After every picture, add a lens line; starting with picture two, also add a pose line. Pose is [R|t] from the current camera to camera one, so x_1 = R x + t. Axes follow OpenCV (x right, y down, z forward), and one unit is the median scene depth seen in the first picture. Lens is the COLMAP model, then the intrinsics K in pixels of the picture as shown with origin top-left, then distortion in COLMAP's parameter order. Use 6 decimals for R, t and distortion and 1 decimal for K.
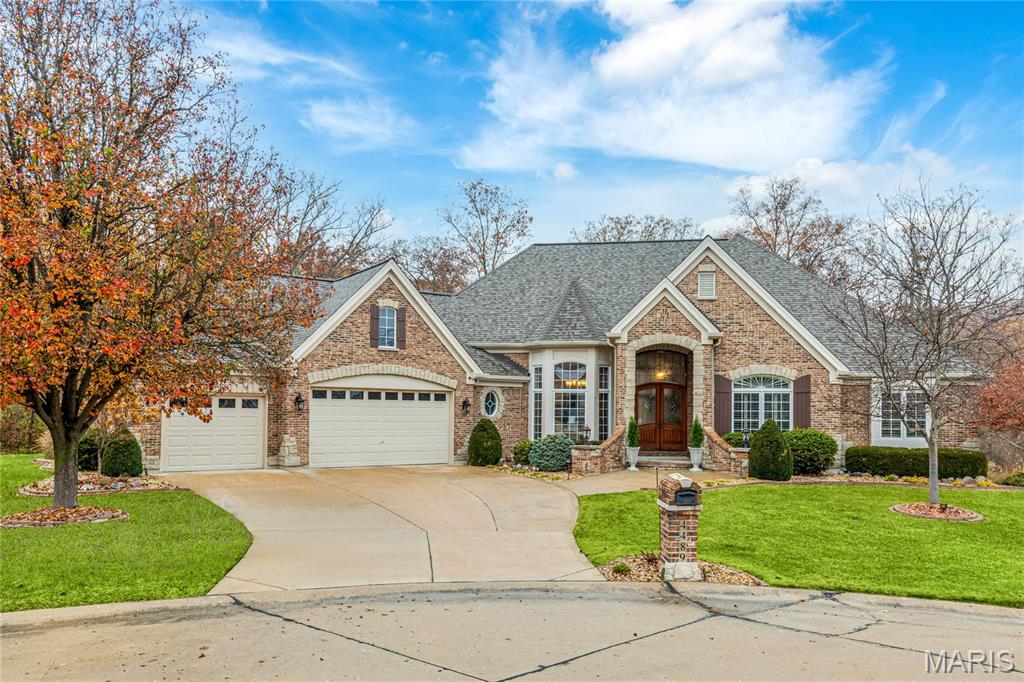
lens RADIAL K [[675.2, 0, 512.0], [0, 675.2, 373.5], [0, 0, 1]] dist [0.004503, -0.001222]
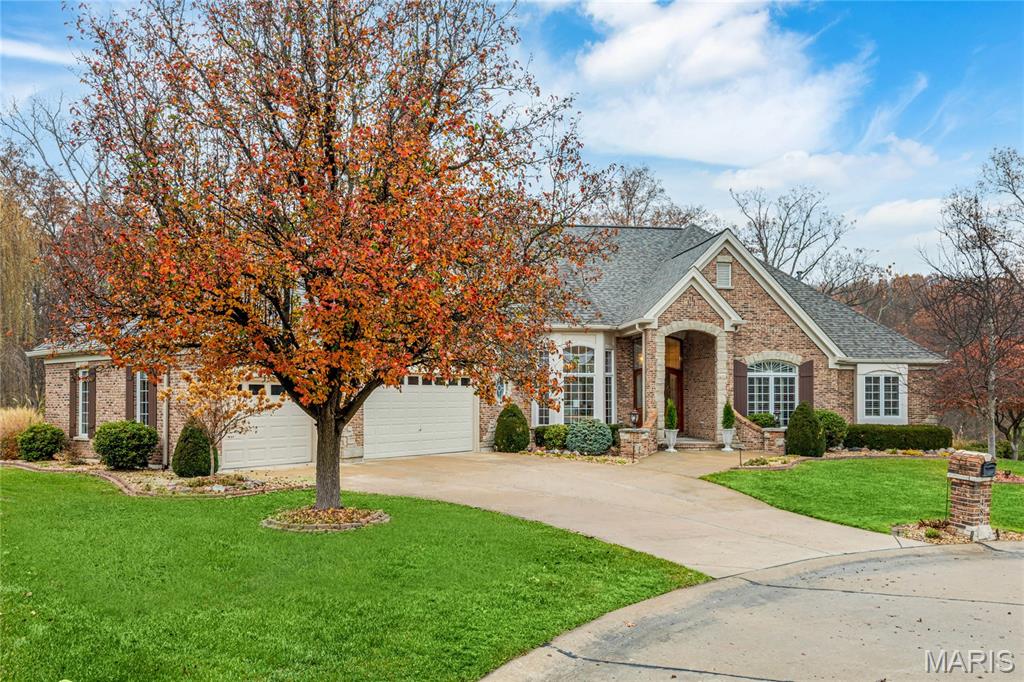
lens RADIAL K [[715.6, 0, 512.0], [0, 715.6, 342.6], [0, 0, 1]] dist [0.001759, -0.000011]
pose [[0.963529, 0.011185, 0.267370, -0.338663], [-0.007171, 0.999847, -0.015982, -0.004826], [-0.267508, 0.013482, 0.963461, 0.005963]]
